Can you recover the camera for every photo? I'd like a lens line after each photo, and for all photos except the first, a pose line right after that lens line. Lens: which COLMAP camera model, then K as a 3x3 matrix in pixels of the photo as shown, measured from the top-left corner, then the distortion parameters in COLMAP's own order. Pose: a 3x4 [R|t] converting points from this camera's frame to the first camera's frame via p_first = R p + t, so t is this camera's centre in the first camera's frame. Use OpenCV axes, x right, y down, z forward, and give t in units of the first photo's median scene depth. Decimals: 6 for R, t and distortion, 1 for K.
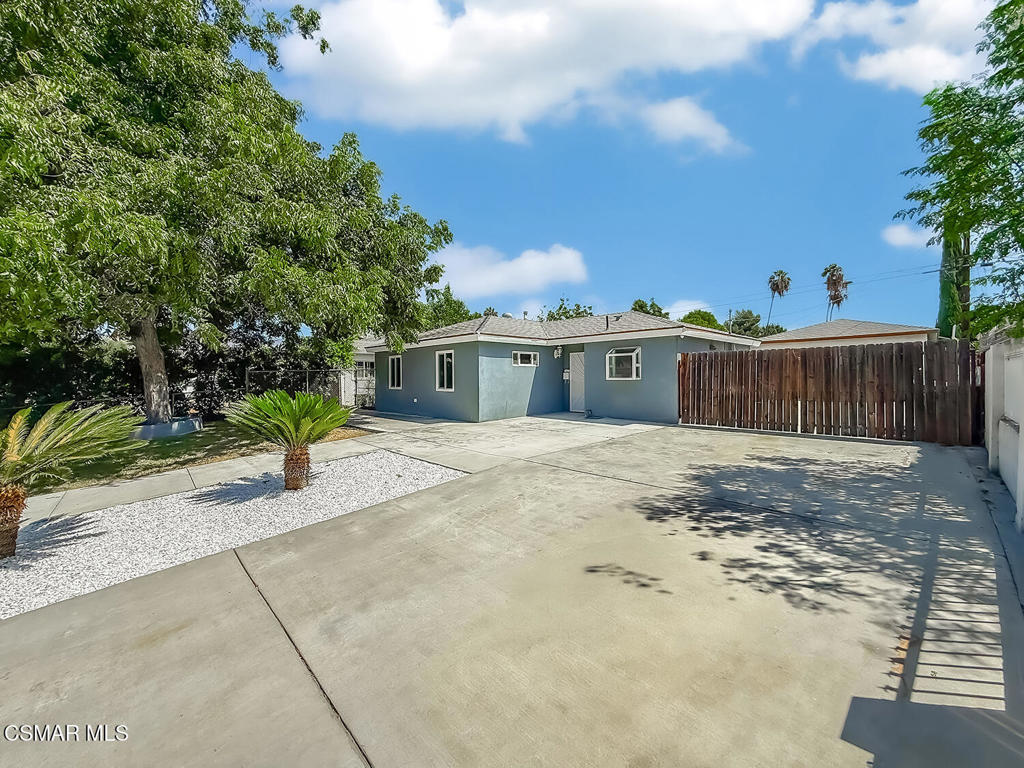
lens RADIAL K [[417.9, 0, 511.1], [0, 417.9, 378.6], [0, 0, 1]] dist [-0.000697, 0.000131]
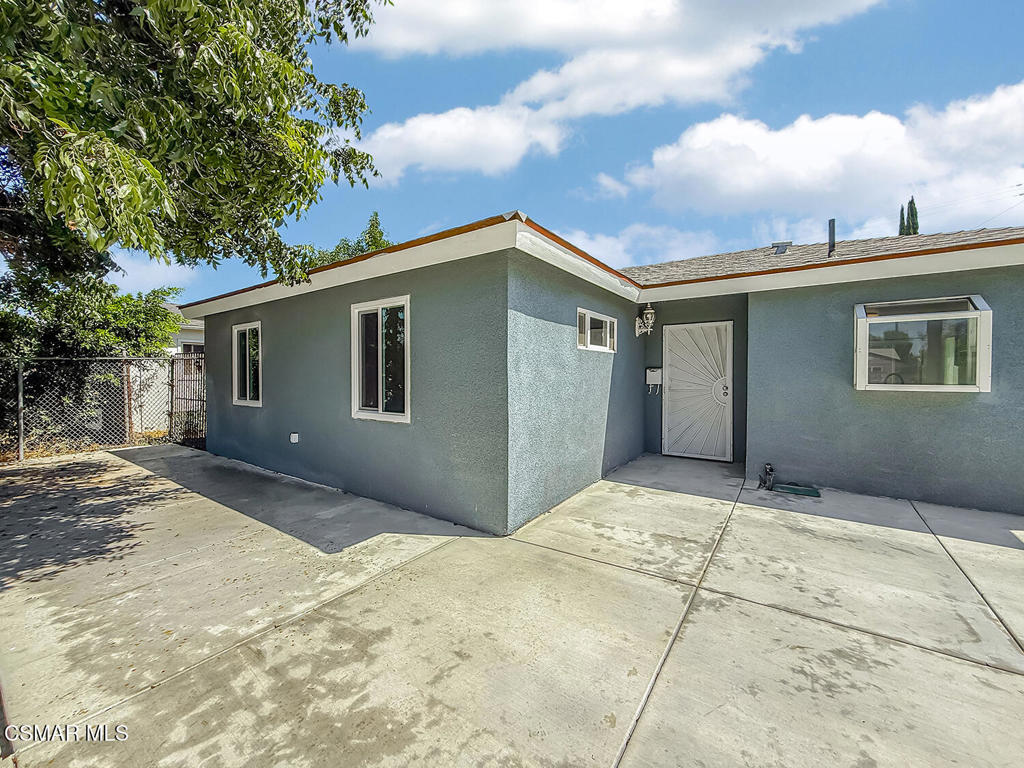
lens RADIAL K [[417.9, 0, 507.2], [0, 417.9, 381.2], [0, 0, 1]] dist [-0.000697, 0.000131]
pose [[0.984399, 0.002565, 0.175930, -0.117247], [-0.005397, 0.999863, 0.015619, -0.007524], [-0.175866, -0.016325, 0.984279, 0.652607]]
